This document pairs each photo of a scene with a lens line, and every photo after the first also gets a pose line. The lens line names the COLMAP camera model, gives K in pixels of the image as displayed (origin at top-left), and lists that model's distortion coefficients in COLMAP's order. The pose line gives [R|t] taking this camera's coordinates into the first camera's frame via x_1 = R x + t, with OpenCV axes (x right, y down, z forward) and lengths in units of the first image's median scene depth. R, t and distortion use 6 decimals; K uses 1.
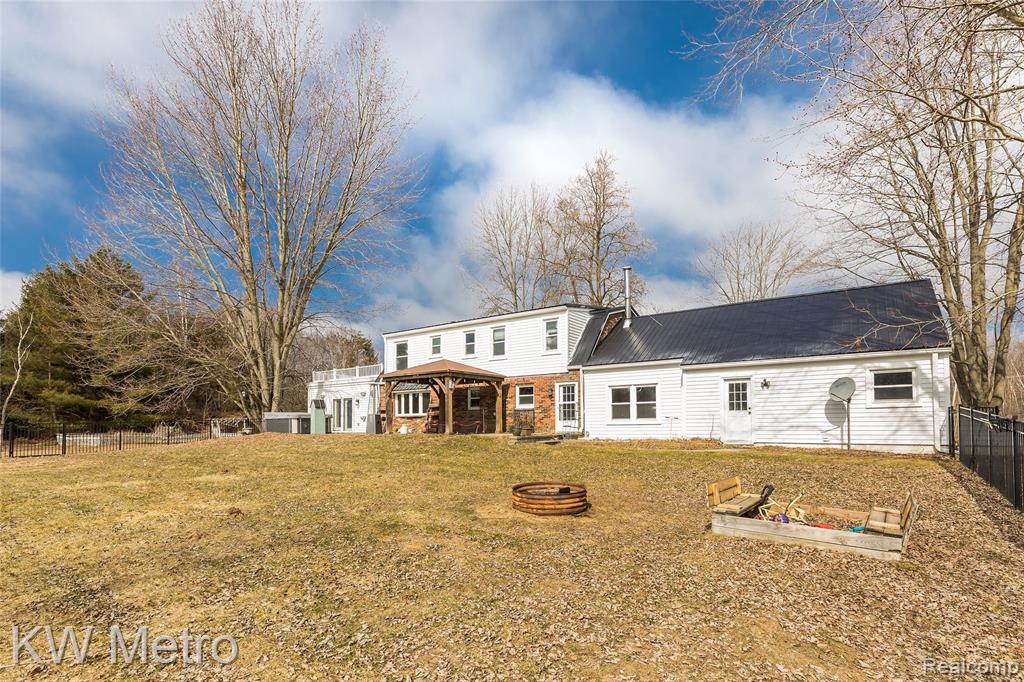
lens RADIAL K [[523.5, 0, 512.3], [0, 523.5, 379.4], [0, 0, 1]] dist [0.002428, 0.000451]
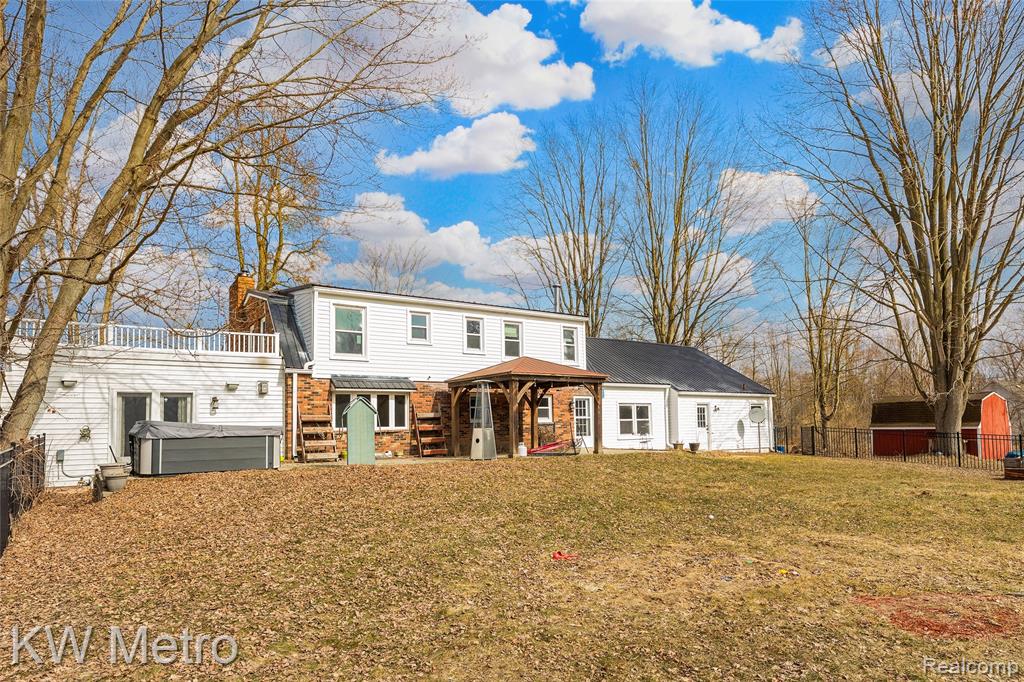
lens RADIAL K [[598.5, 0, 487.3], [0, 598.5, 382.8], [0, 0, 1]] dist [-0.004117, -0.002511]
pose [[0.377006, 0.080255, 0.922727, -0.983413], [-0.061502, 0.996209, -0.061517, 0.059539], [-0.924167, -0.033557, 0.380513, 0.746682]]
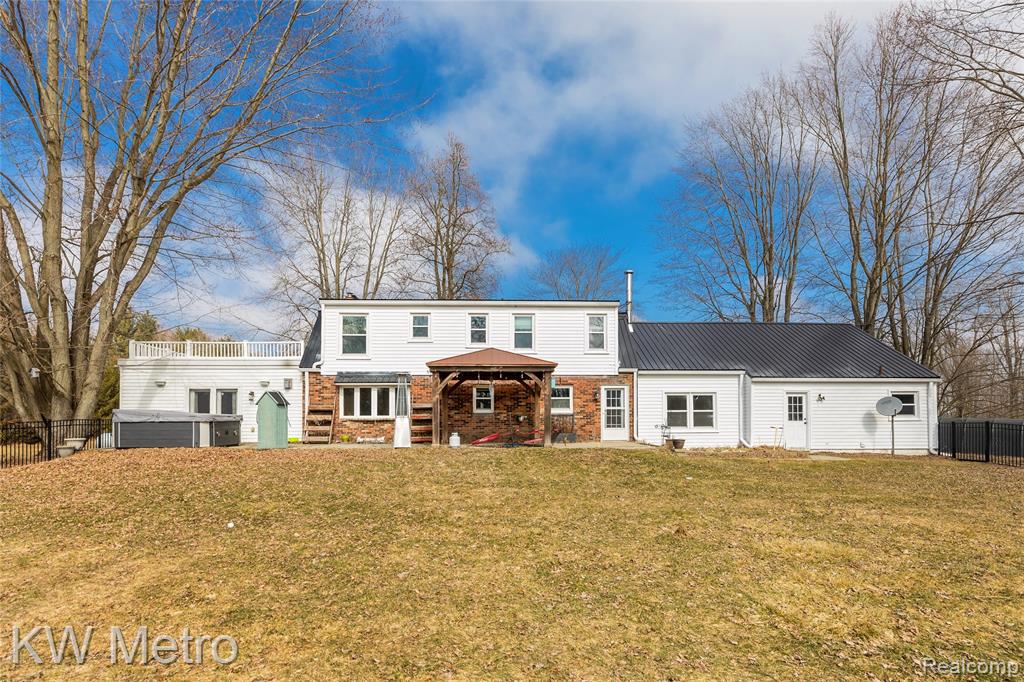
lens RADIAL K [[494.6, 0, 515.9], [0, 494.6, 393.2], [0, 0, 1]] dist [-0.002710, -0.000405]
pose [[0.795014, 0.045576, 0.604876, -0.554507], [-0.057959, 0.998319, 0.000958, 0.027430], [-0.603815, -0.035820, 0.796319, 0.418861]]
